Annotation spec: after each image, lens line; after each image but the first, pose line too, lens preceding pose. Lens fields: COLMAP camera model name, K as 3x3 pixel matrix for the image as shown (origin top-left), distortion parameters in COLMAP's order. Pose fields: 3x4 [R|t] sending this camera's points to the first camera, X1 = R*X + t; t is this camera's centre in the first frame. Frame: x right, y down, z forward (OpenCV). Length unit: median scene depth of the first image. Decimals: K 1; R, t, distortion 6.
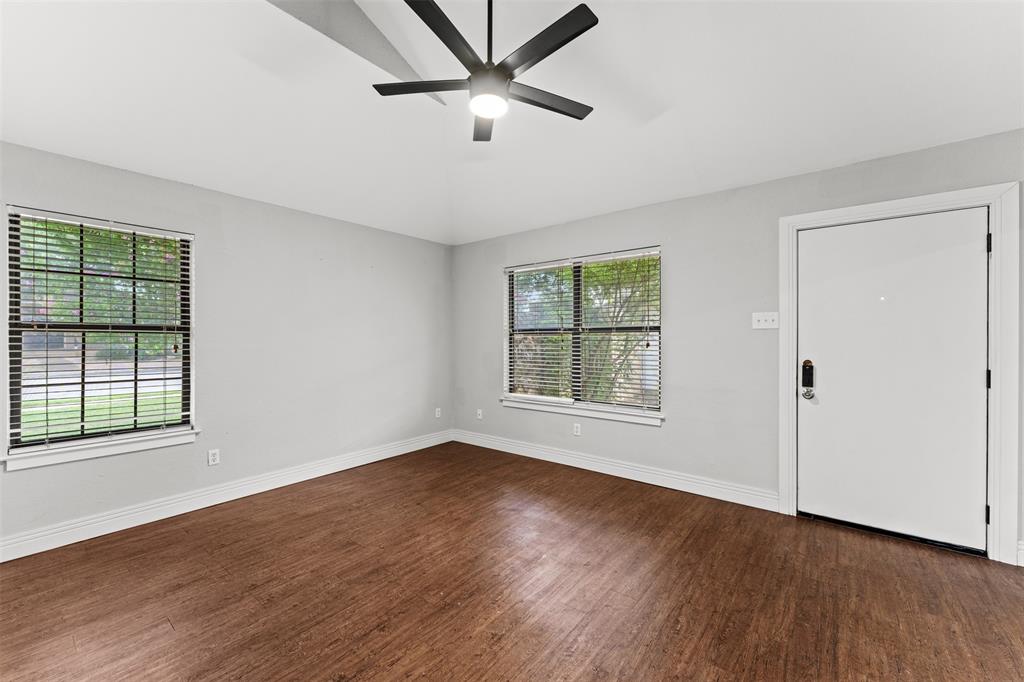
lens RADIAL K [[407.7, 0, 518.3], [0, 407.7, 337.1], [0, 0, 1]] dist [-0.003159, 0.000135]
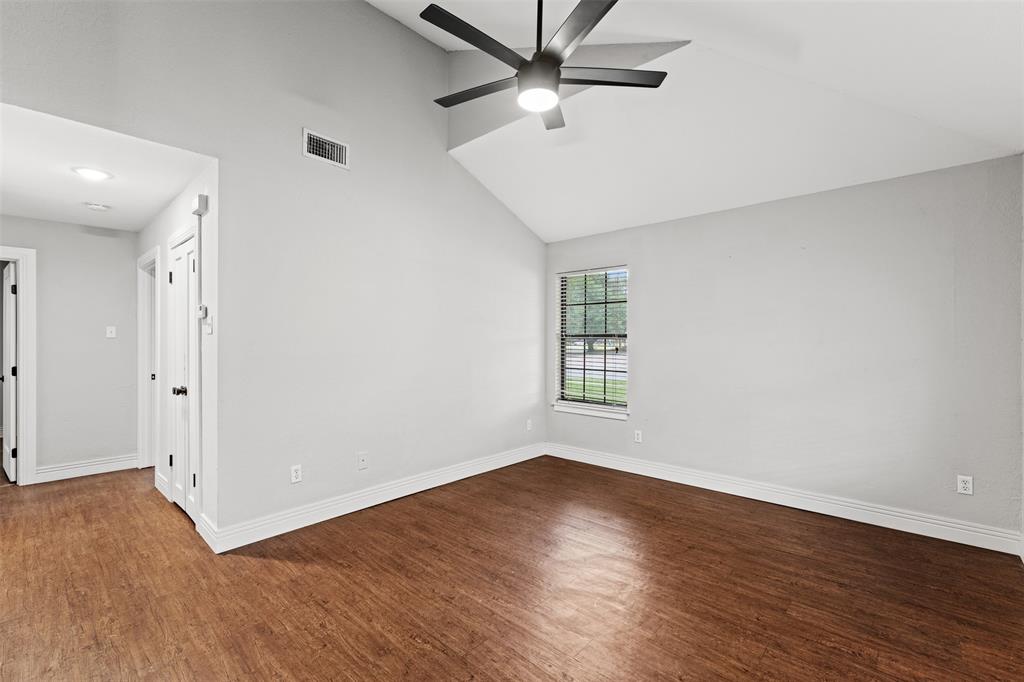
lens RADIAL K [[458.7, 0, 519.1], [0, 458.7, 341.3], [0, 0, 1]] dist [-0.002610, -0.000013]
pose [[-0.076154, 0.002503, -0.997093, 0.746483], [0.000956, 0.999997, 0.002438, -0.006712], [0.997096, -0.000768, -0.076156, 0.777743]]
